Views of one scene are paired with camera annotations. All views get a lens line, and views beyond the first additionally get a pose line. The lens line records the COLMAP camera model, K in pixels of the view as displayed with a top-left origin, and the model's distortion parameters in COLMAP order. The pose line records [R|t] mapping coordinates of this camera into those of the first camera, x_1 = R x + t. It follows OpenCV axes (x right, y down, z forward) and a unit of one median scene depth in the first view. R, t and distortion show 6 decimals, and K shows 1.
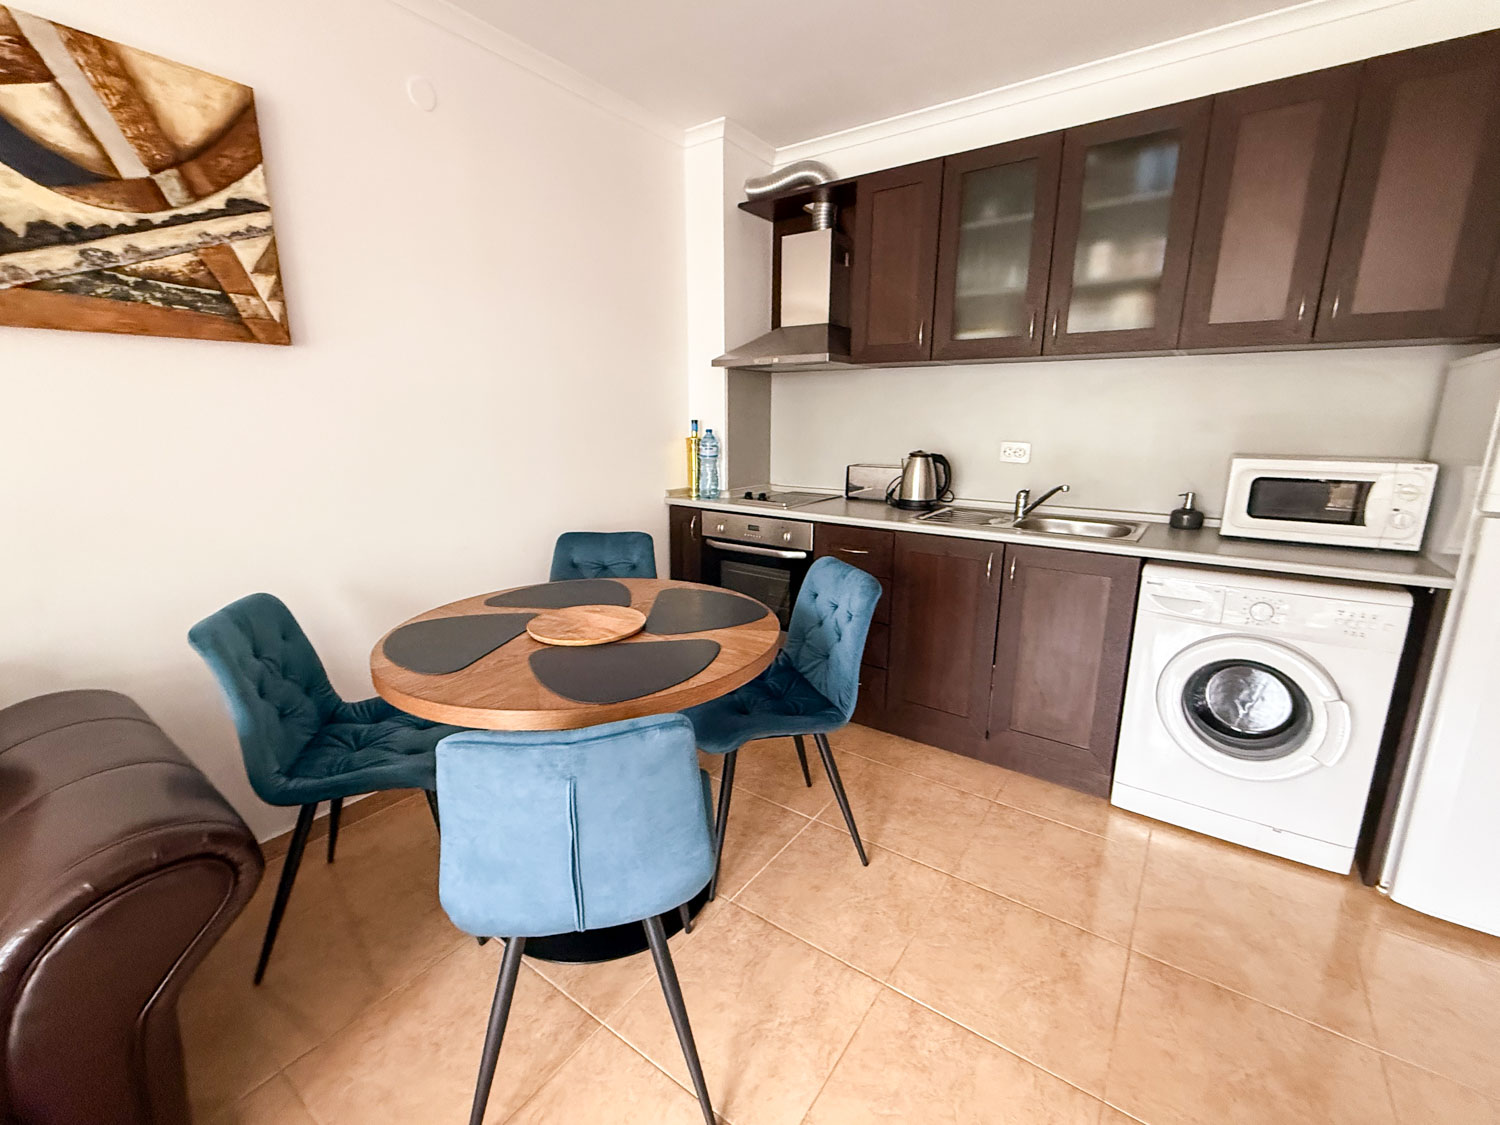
lens RADIAL K [[644.2, 0, 747.3], [0, 644.2, 562.1], [0, 0, 1]] dist [-0.000620, -0.000118]
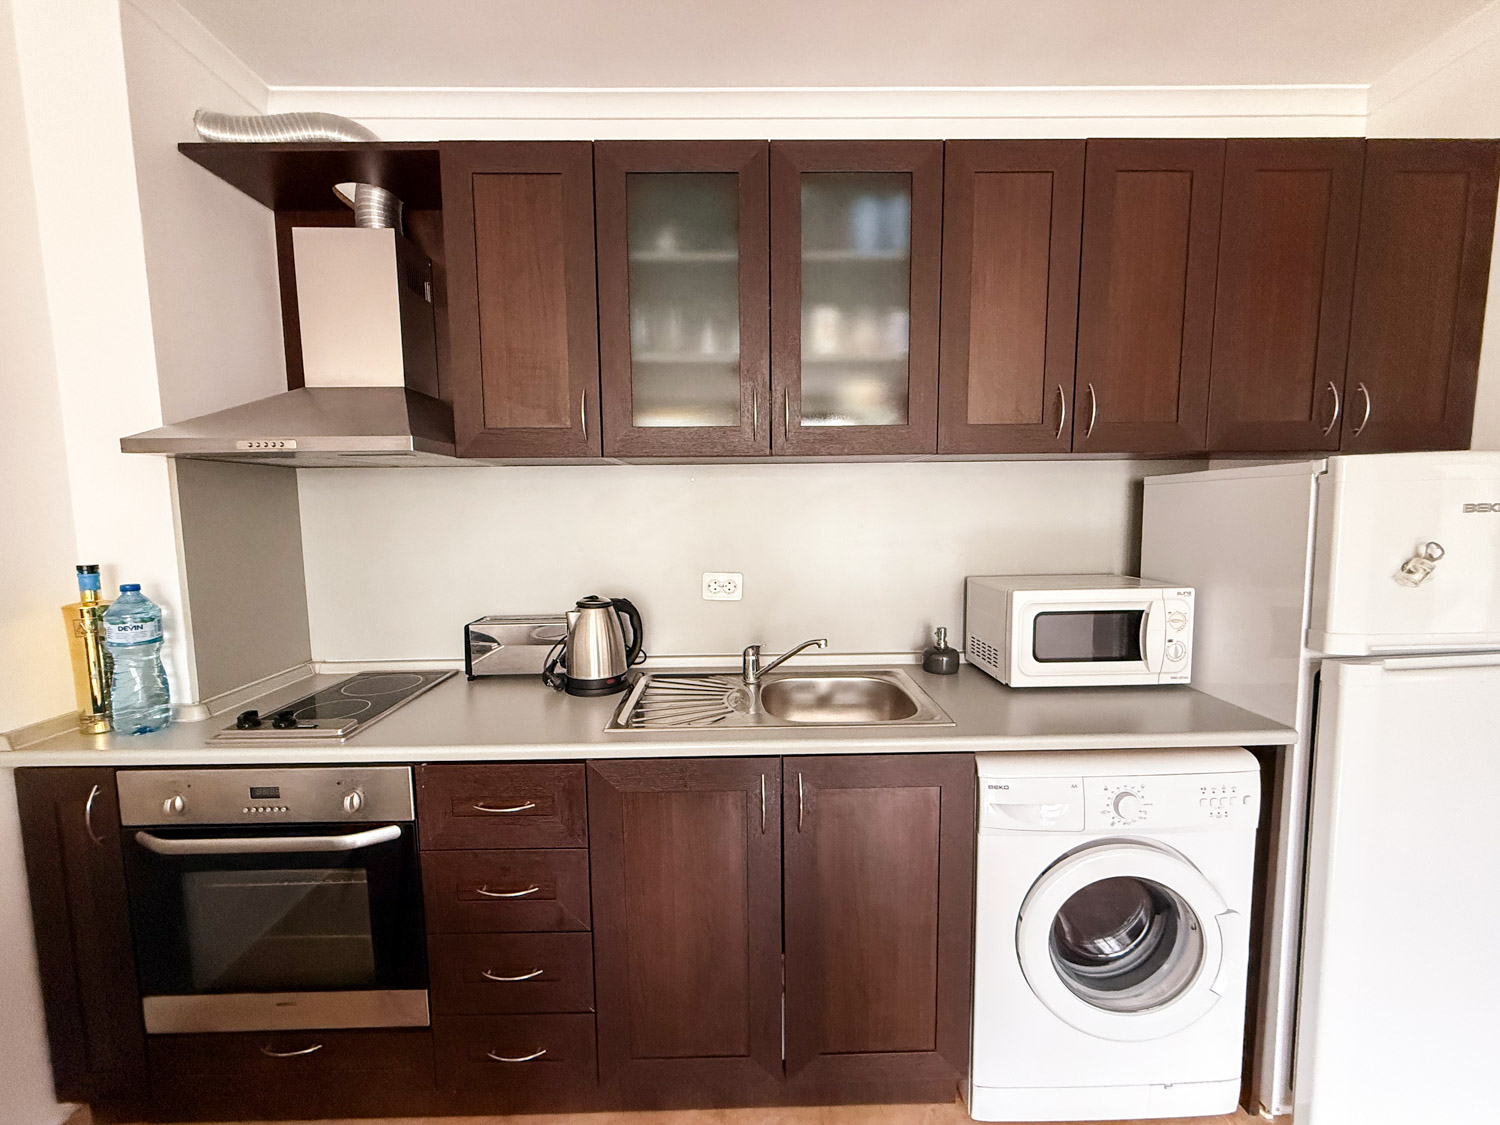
lens RADIAL K [[597.6, 0, 742.4], [0, 597.6, 562.3], [0, 0, 1]] dist [0.000890, 0.000249]
pose [[0.801682, -0.068888, 0.593768, 0.060683], [0.146008, 0.985816, -0.082761, -0.193397], [-0.579644, 0.153043, 0.800369, 0.634476]]
